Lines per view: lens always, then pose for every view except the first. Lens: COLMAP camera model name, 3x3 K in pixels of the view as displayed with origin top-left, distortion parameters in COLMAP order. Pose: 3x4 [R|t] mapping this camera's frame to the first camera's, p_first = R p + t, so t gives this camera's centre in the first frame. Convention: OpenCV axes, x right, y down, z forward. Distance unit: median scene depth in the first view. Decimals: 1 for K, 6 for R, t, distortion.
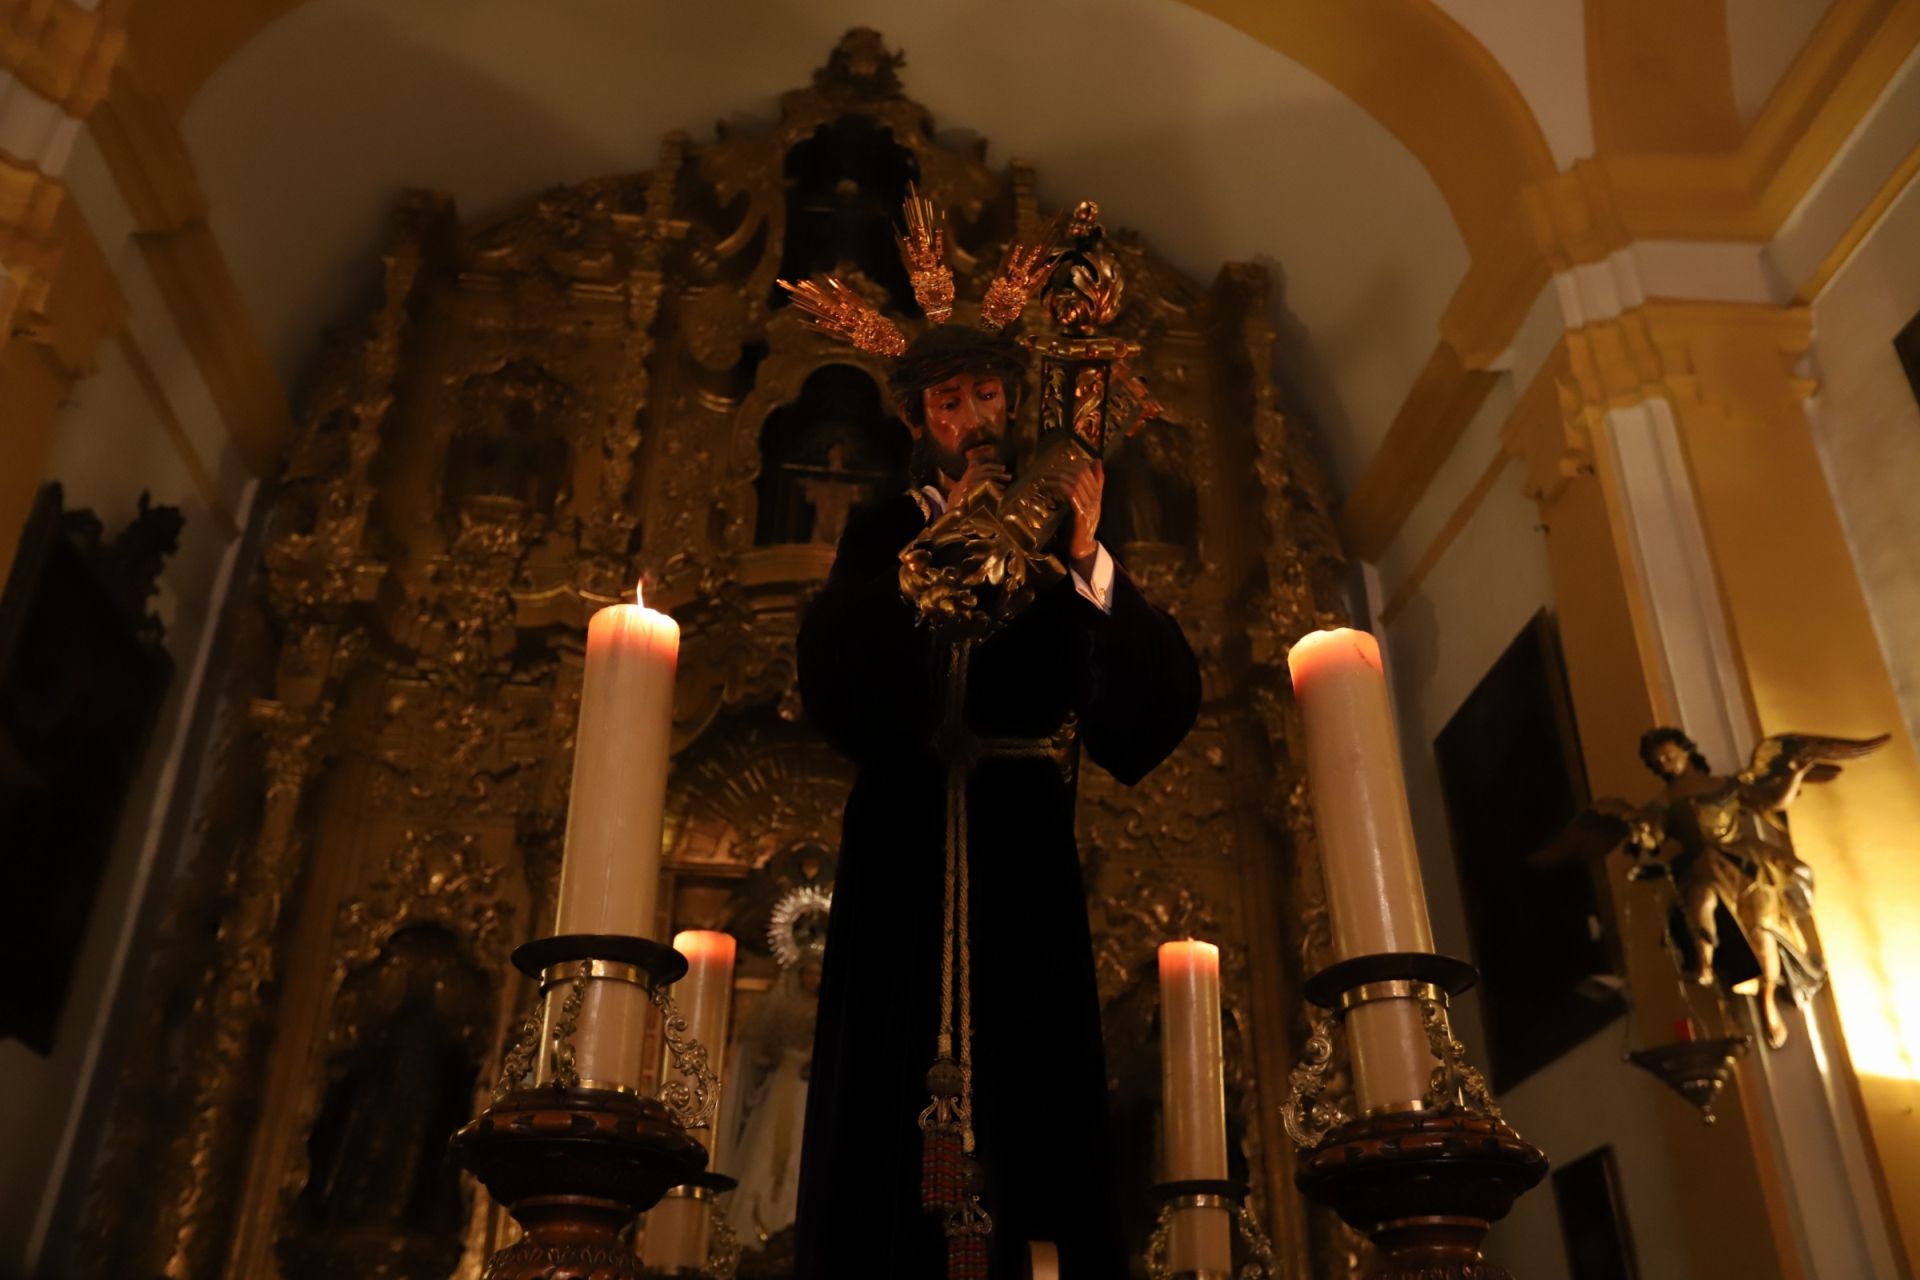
lens RADIAL K [[1635.6, 0, 968.8], [0, 1635.6, 640.3], [0, 0, 1]] dist [0.015787, 0.038377]
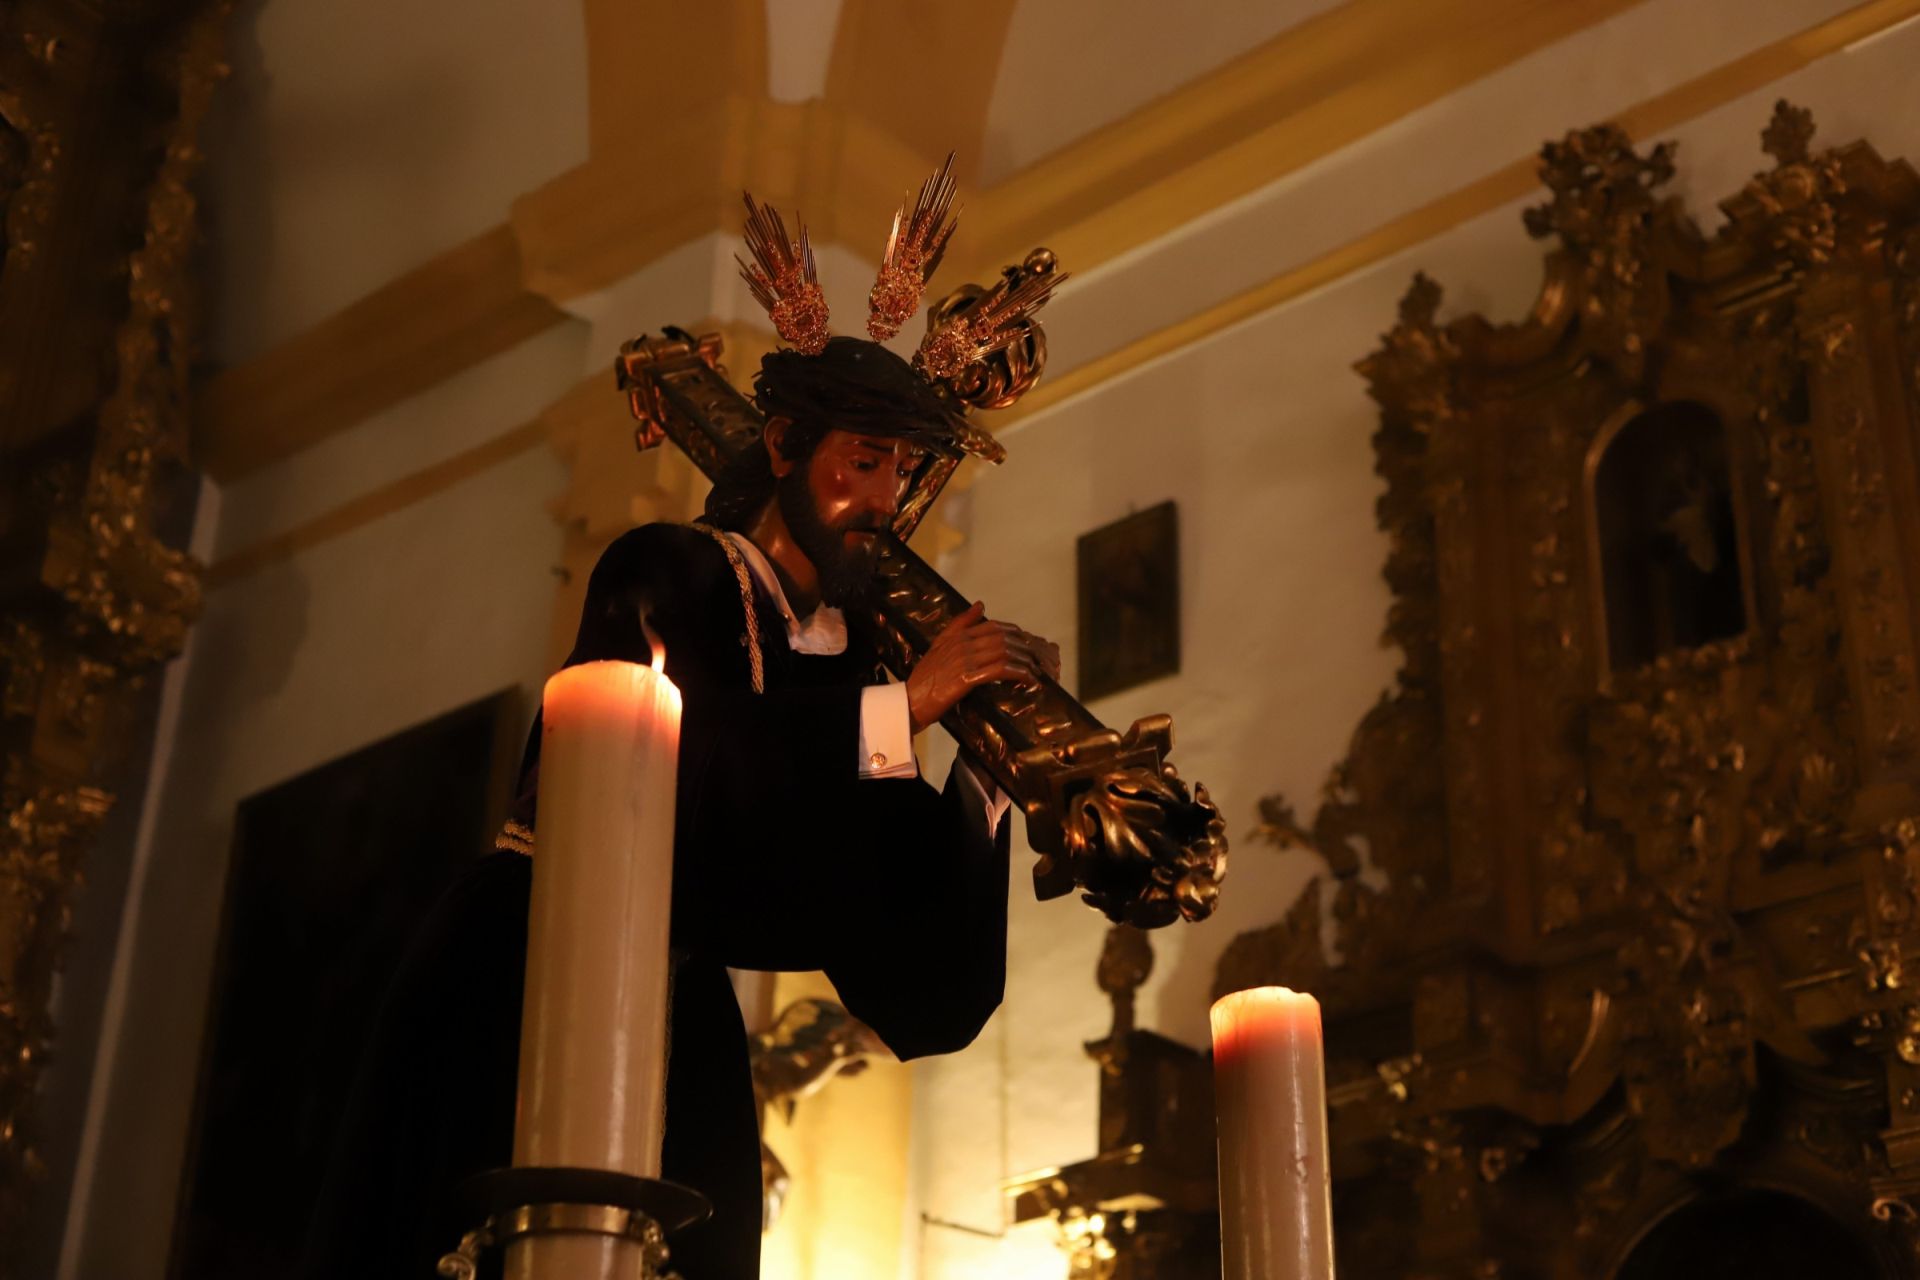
lens RADIAL K [[2766.1, 0, 950.2], [0, 2766.1, 640.4], [0, 0, 1]] dist [-0.067397, 0.000000]
pose [[0.728426, 0.358134, 0.584068, -0.164342], [-0.374889, 0.921903, -0.097739, 0.006741], [-0.573458, -0.147765, 0.805799, 0.004890]]
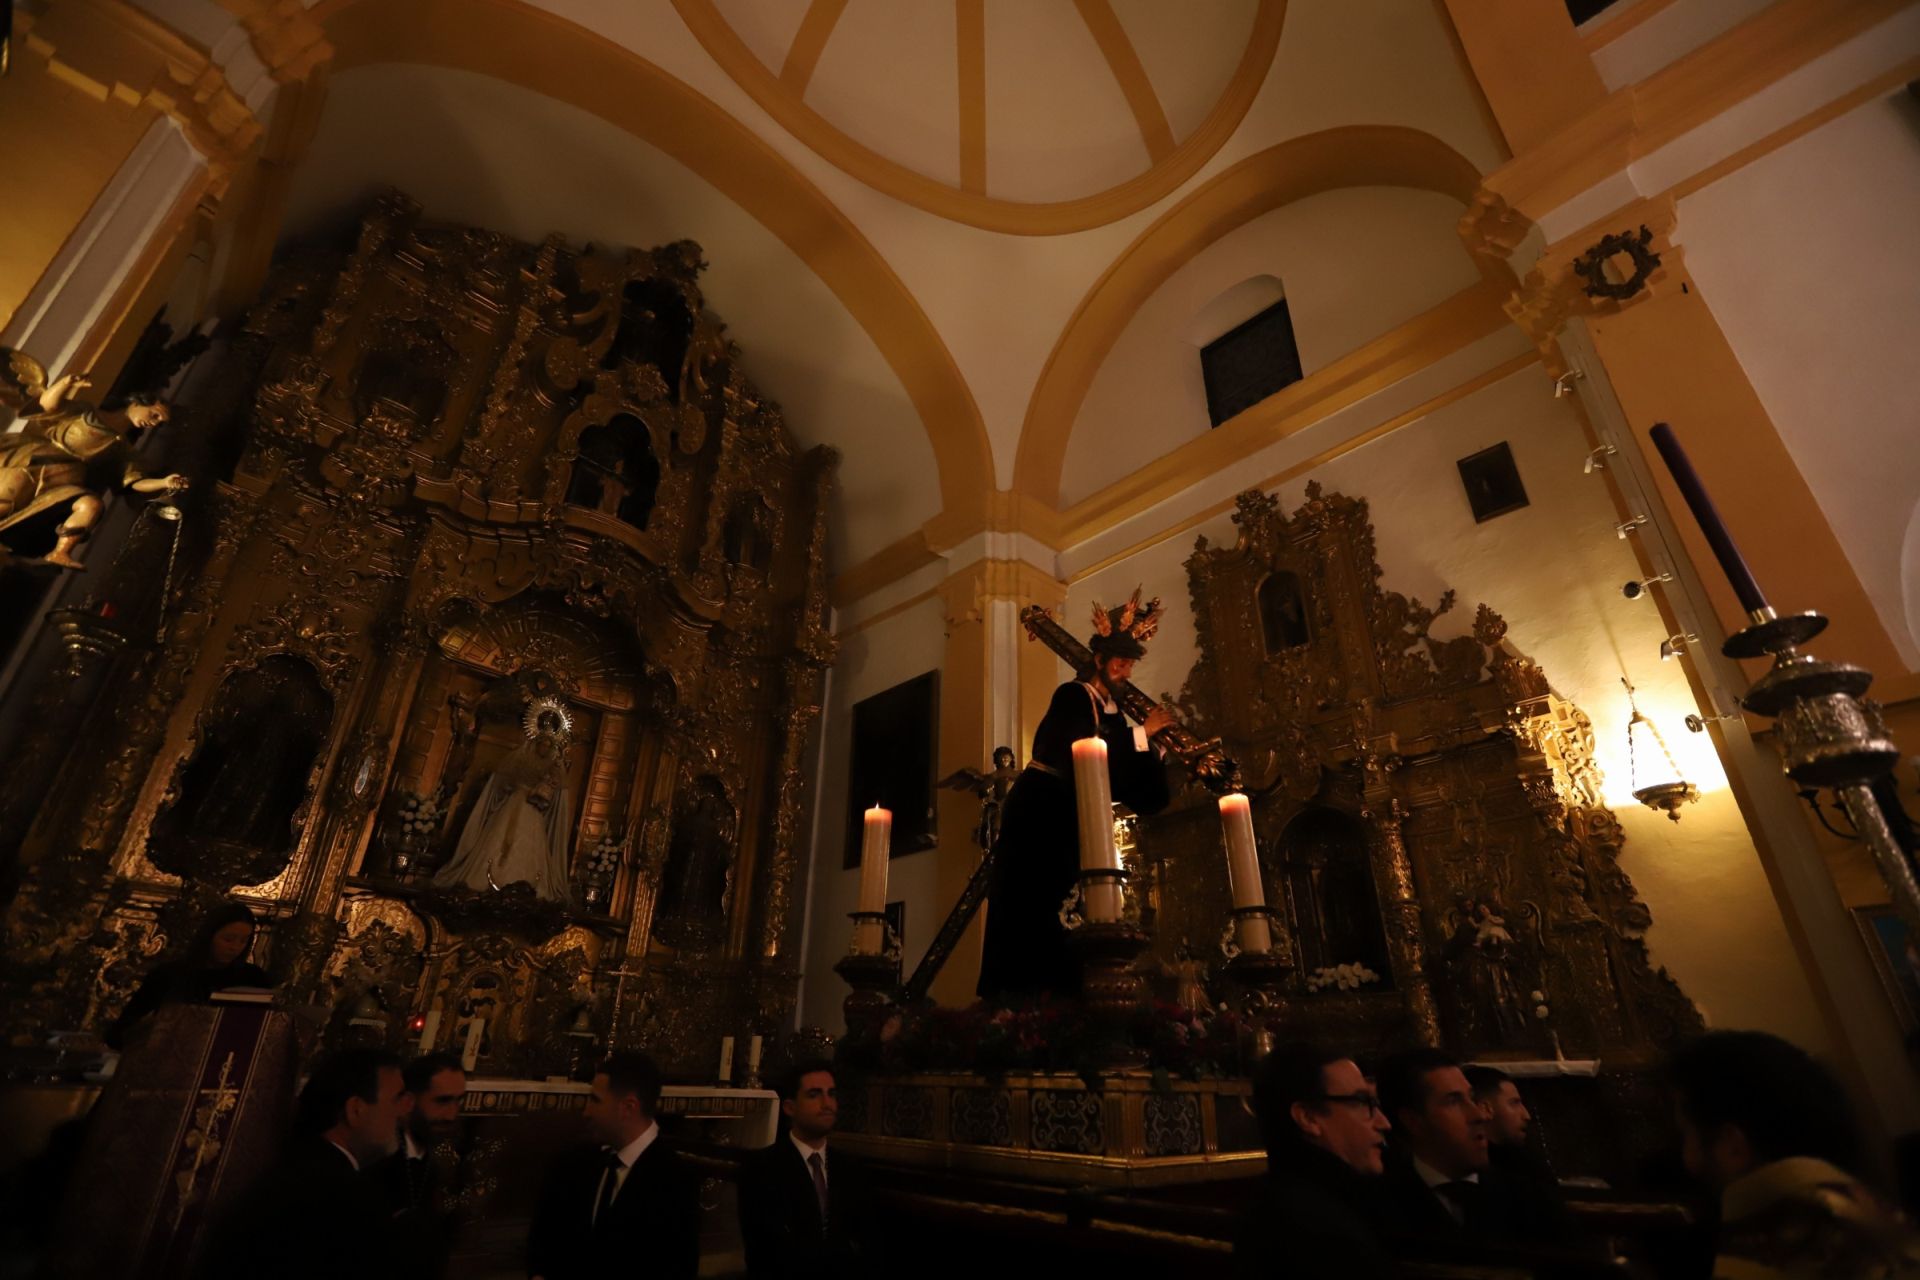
lens RADIAL K [[863.0, 0, 966.1], [0, 863.0, 645.4], [0, 0, 1]] dist [-0.038107, 0.008066]
pose [[0.783098, 0.297411, 0.546173, -0.253968], [-0.325435, 0.944364, -0.047636, -0.006001], [-0.529953, -0.140440, 0.836317, -0.011862]]
